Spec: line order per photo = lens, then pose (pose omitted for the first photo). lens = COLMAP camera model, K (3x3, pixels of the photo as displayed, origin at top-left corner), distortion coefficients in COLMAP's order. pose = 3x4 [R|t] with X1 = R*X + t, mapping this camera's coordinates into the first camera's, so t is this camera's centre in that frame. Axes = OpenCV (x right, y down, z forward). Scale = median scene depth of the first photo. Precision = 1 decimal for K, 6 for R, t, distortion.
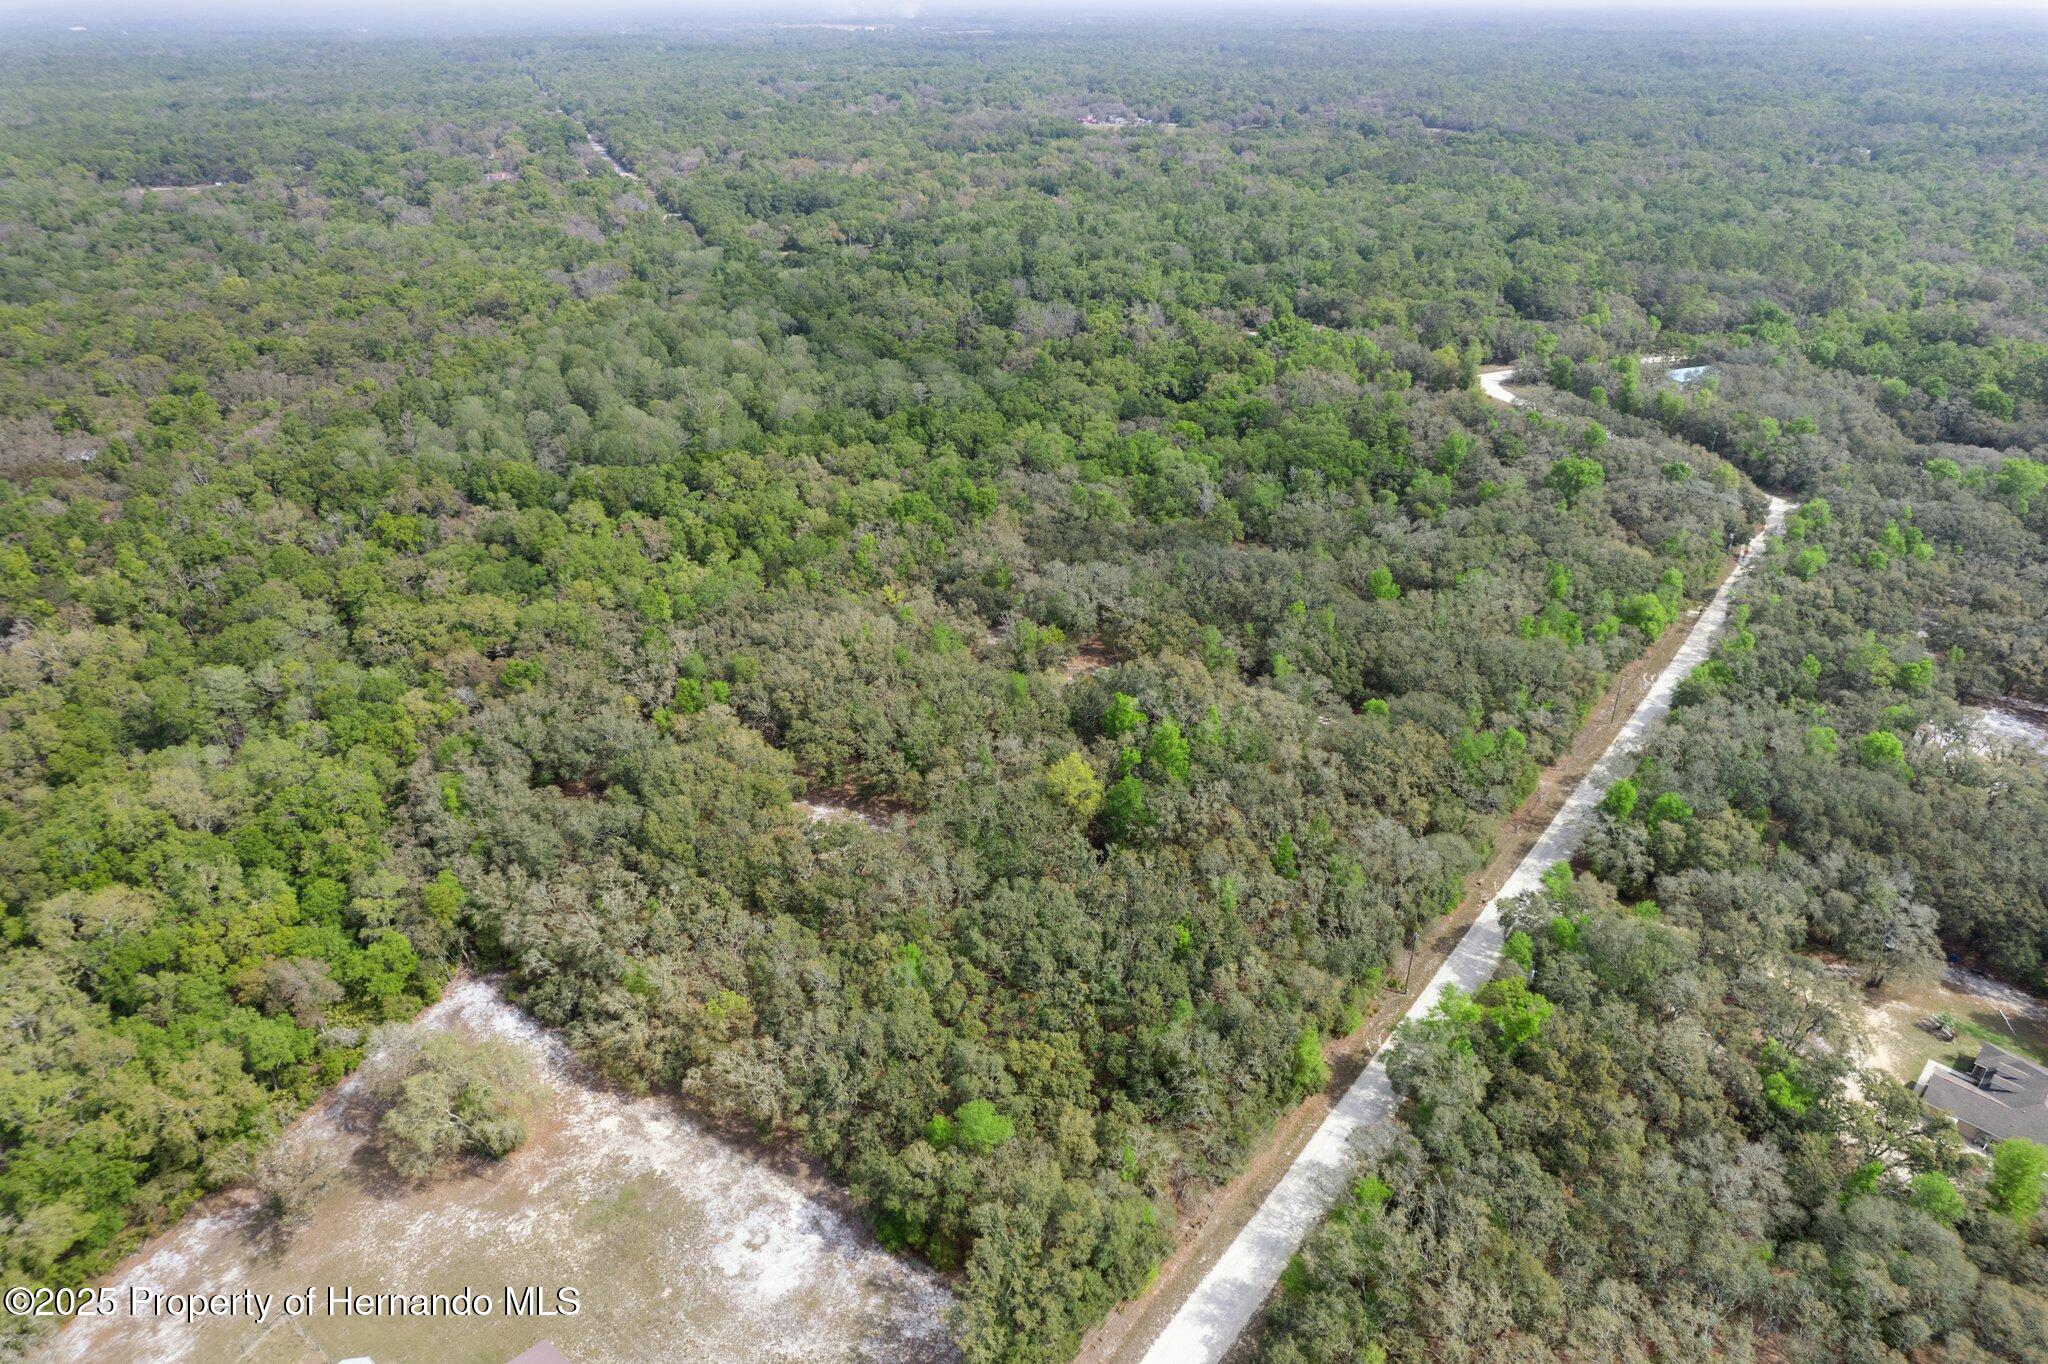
lens RADIAL K [[1304.9, 0, 1032.0], [0, 1304.9, 693.9], [0, 0, 1]] dist [-0.069026, 0.057778]
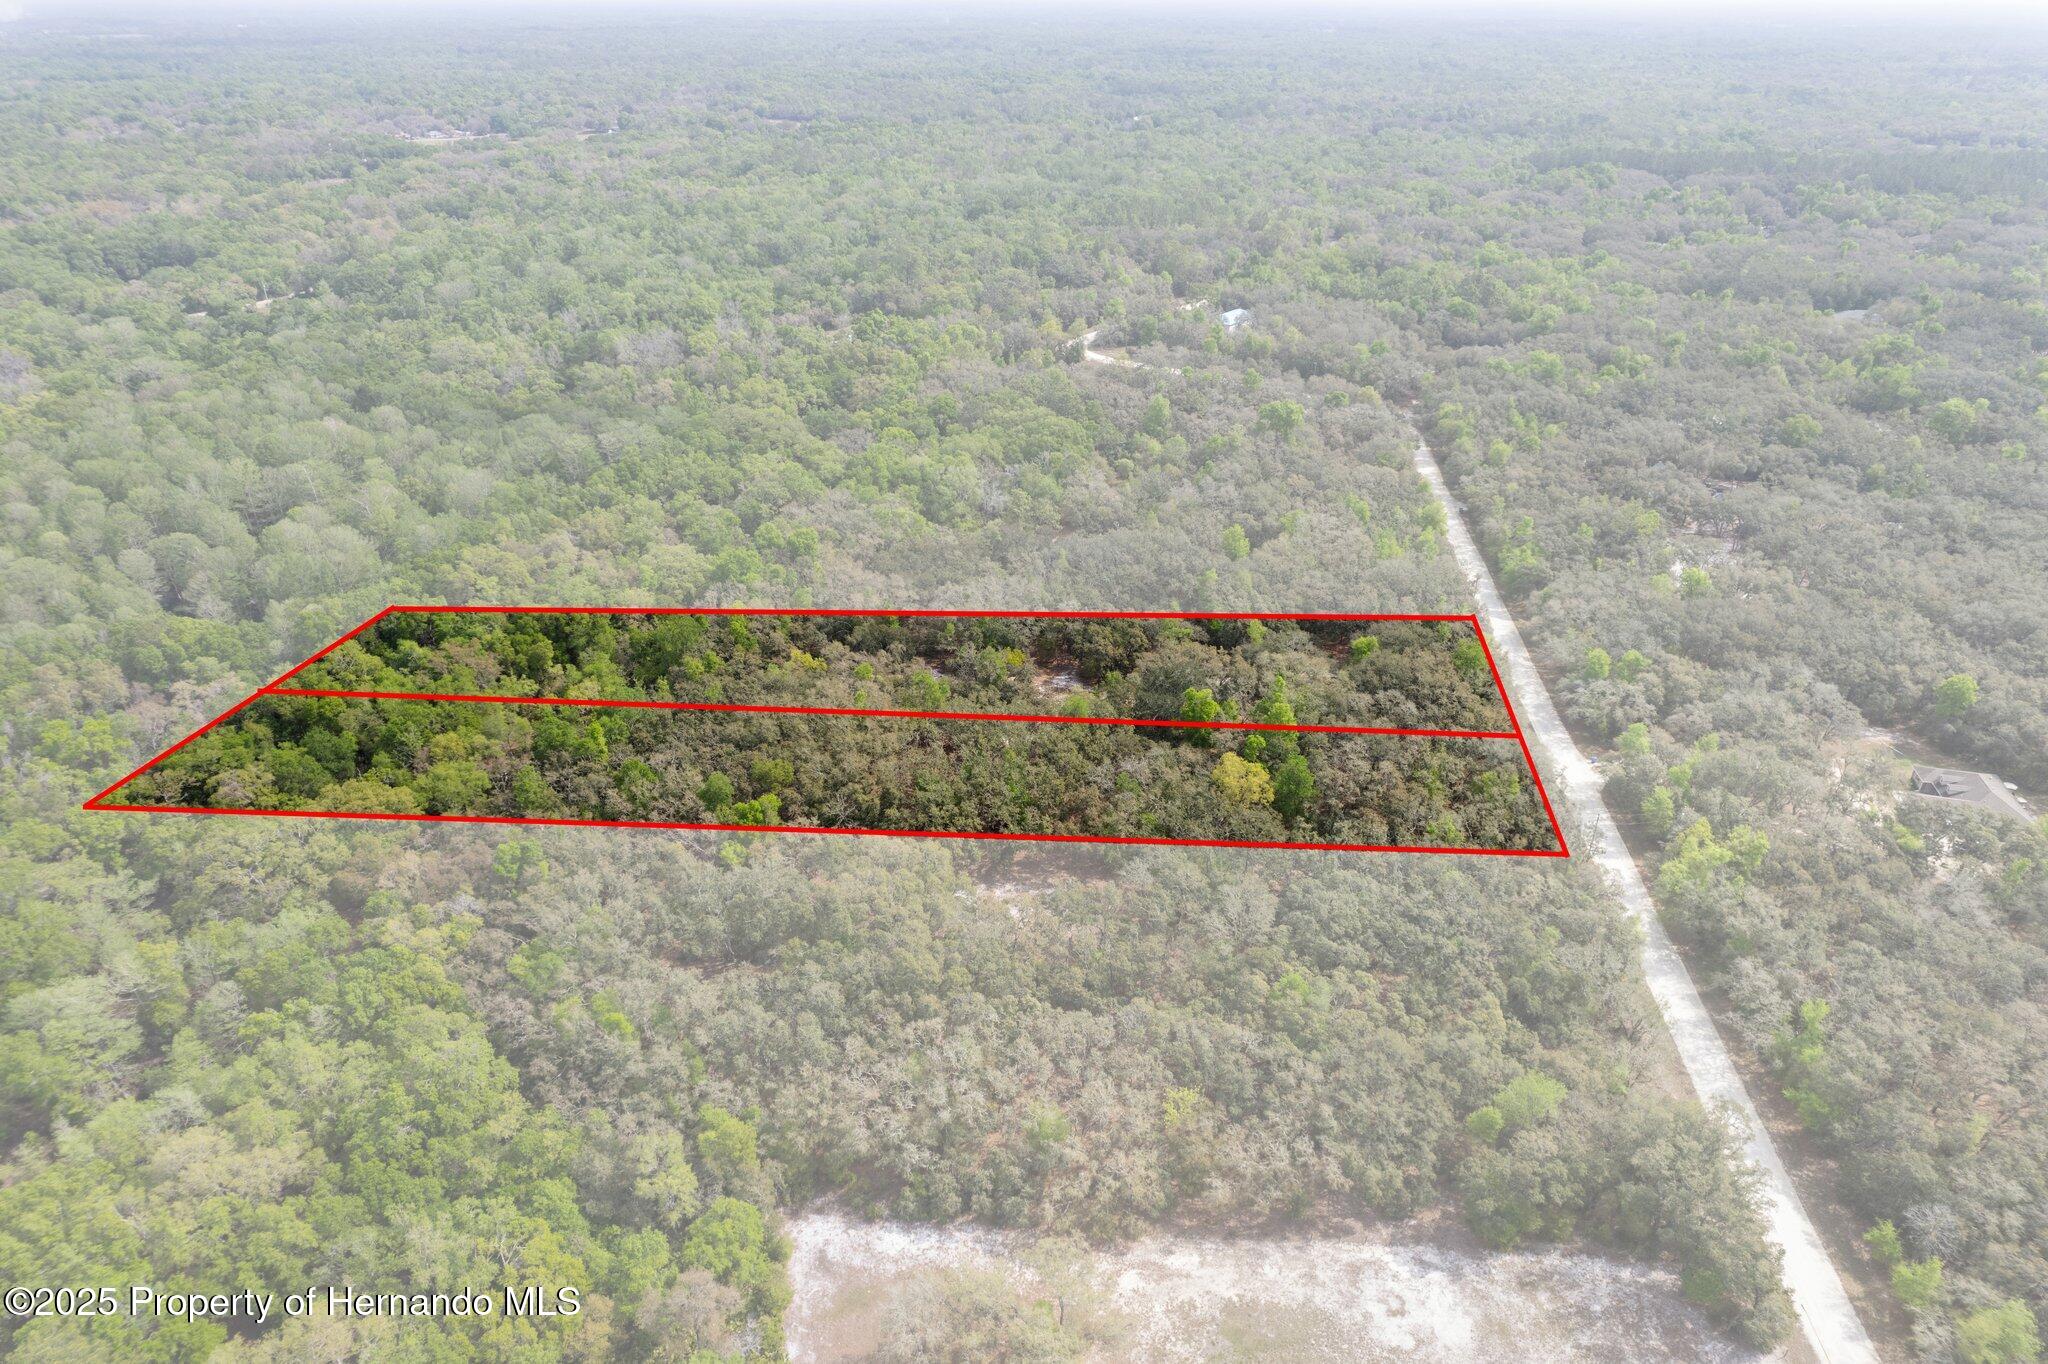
lens RADIAL K [[1304.9, 0, 1026.1], [0, 1304.9, 683.3], [0, 0, 1]] dist [-0.069026, 0.057778]
pose [[0.854108, -0.247500, 0.457430, -0.407690], [0.249199, 0.966728, 0.057762, -0.076324], [-0.456507, 0.064656, 0.887368, 0.134237]]
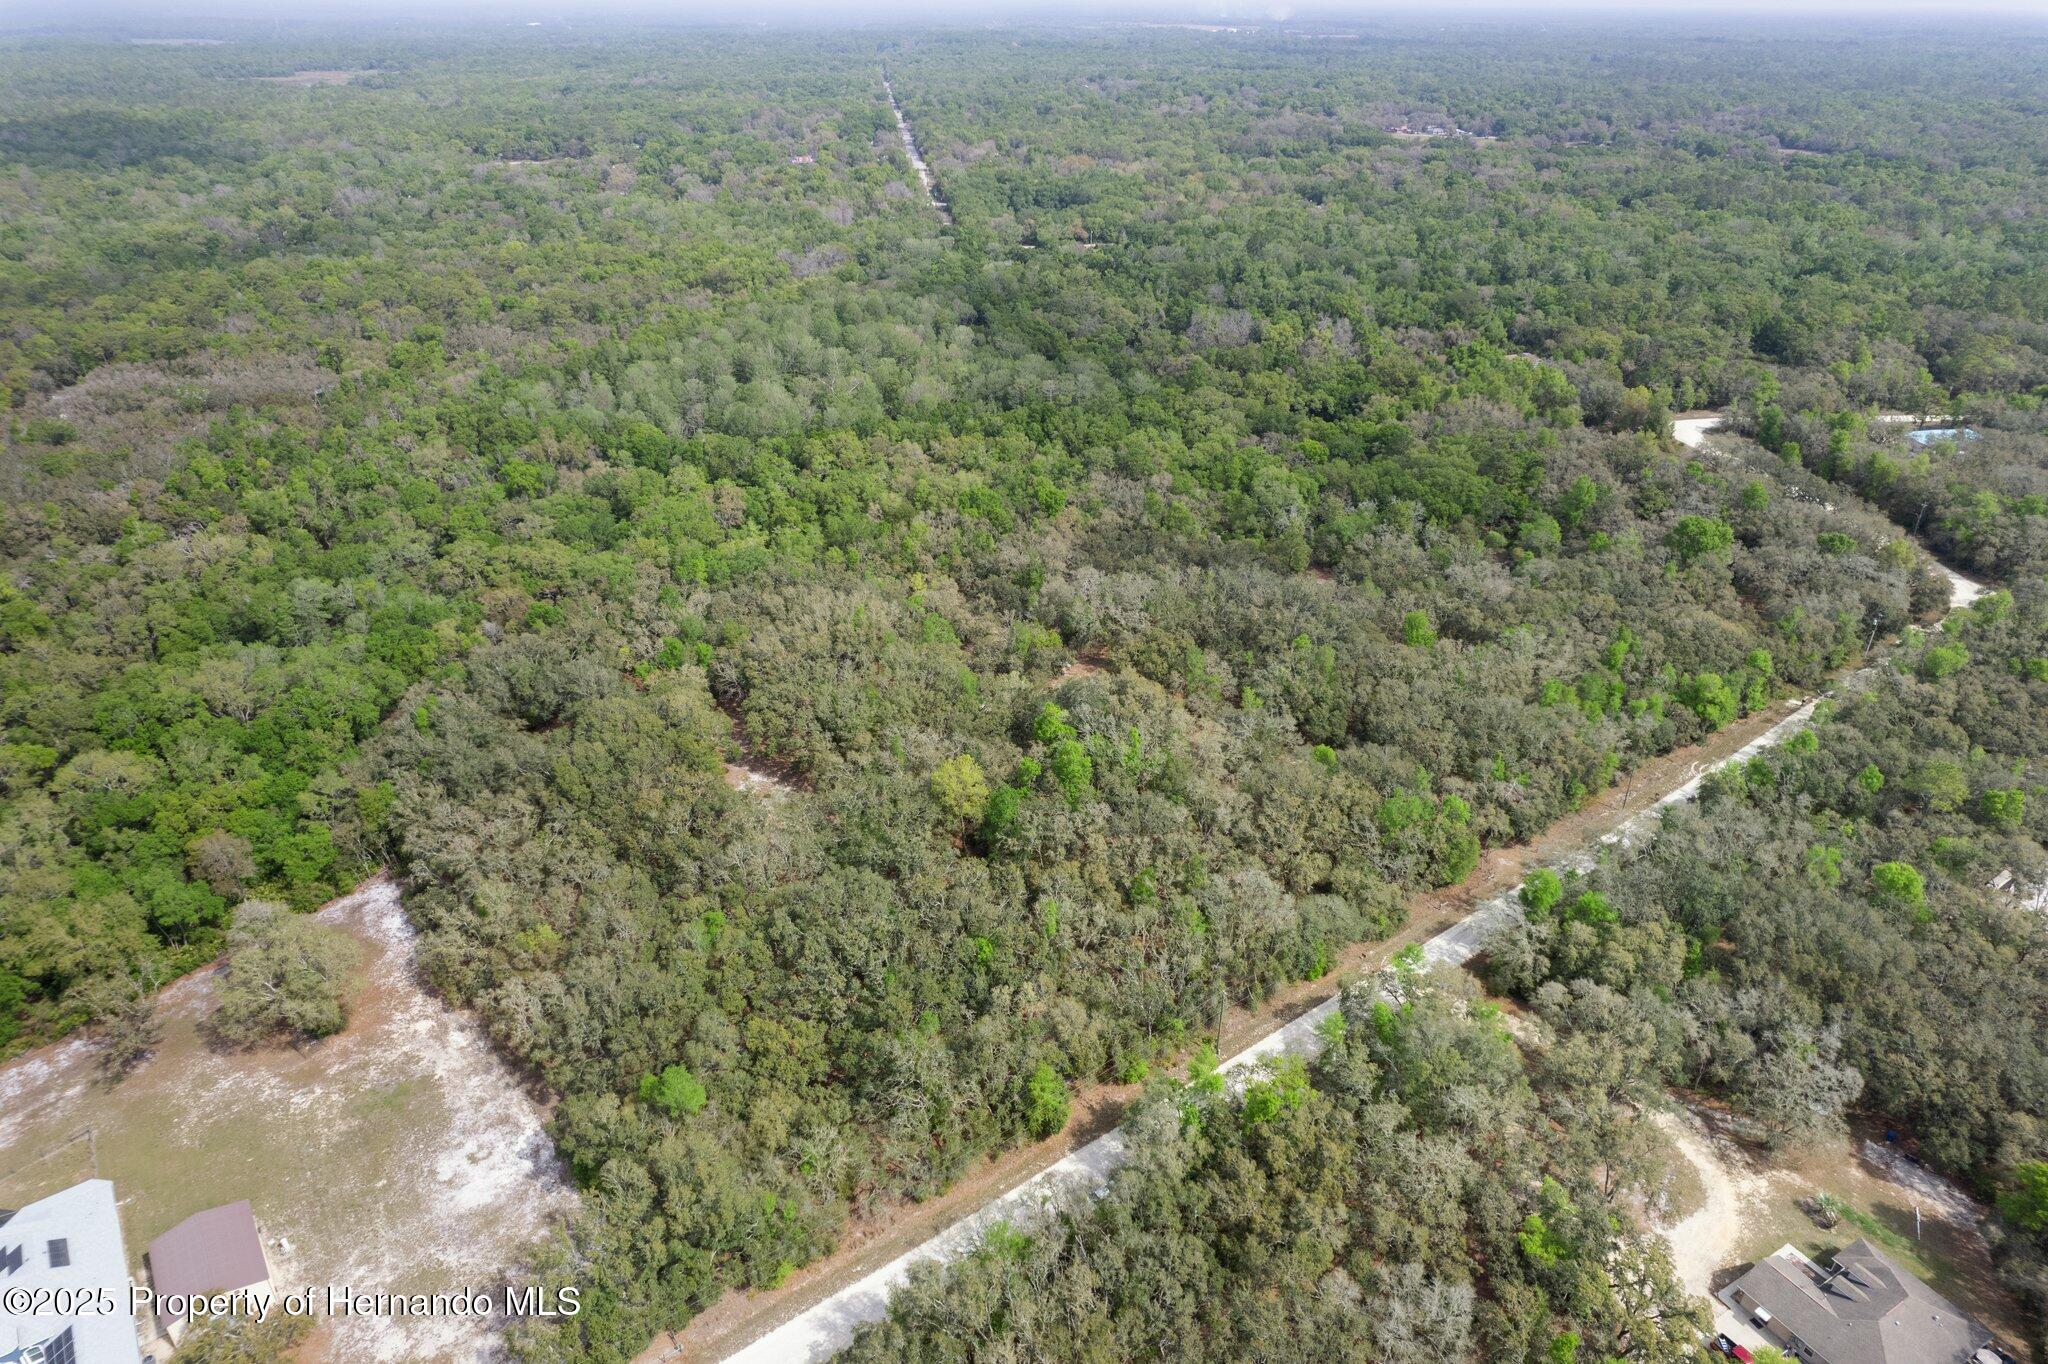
lens RADIAL K [[1304.9, 0, 1034.0], [0, 1304.9, 698.2], [0, 0, 1]] dist [-0.069026, 0.057778]
pose [[0.965855, 0.128398, -0.225030, 0.224475], [-0.128031, 0.991636, 0.016286, -0.014968], [0.225239, 0.013081, 0.974216, 0.032332]]
